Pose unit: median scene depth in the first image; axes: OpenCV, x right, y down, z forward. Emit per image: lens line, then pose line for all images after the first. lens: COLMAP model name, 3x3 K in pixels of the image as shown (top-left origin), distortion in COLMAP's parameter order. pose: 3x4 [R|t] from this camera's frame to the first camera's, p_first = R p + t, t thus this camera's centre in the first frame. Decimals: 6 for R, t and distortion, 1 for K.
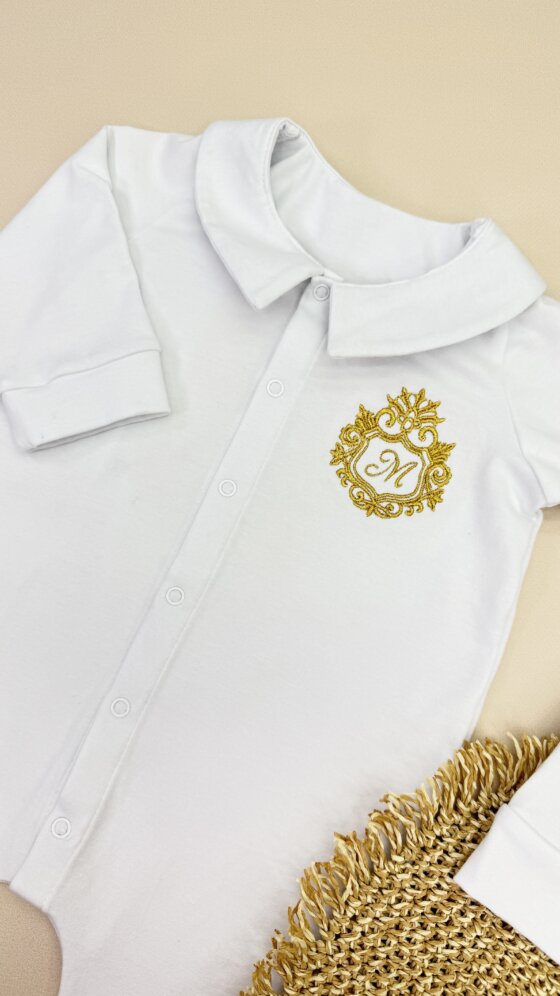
lens RADIAL K [[722.0, 0, 280.0], [0, 722.0, 498.0], [0, 0, 1]] dist [0.087678, -0.188977]
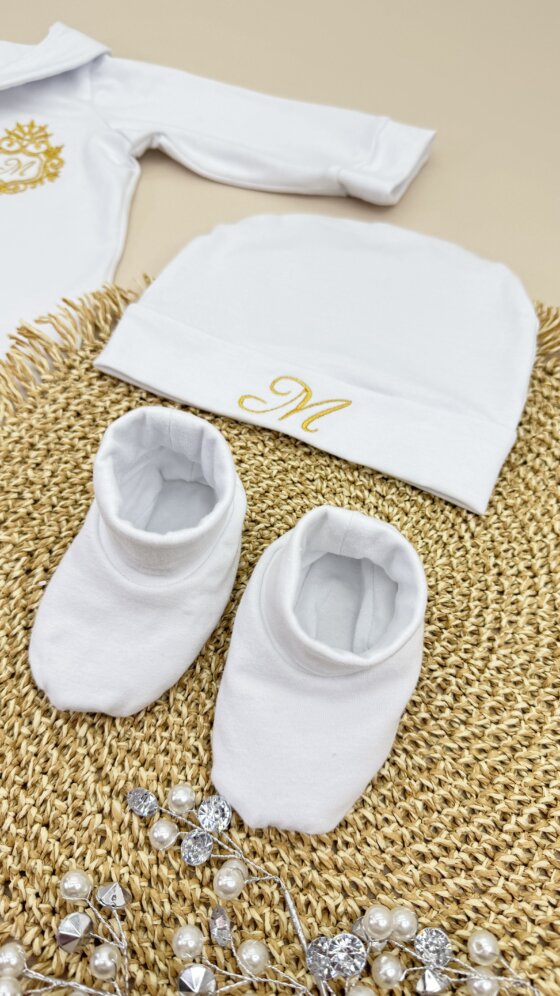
lens RADIAL K [[745.3, 0, 280.0], [0, 745.3, 498.0], [0, 0, 1]] dist [0.004092, -0.044356]
pose [[0.954584, -0.231811, 0.187170, 0.215508], [0.283667, 0.899240, -0.333016, 0.988565], [-0.091114, 0.370986, 0.924158, 0.022284]]
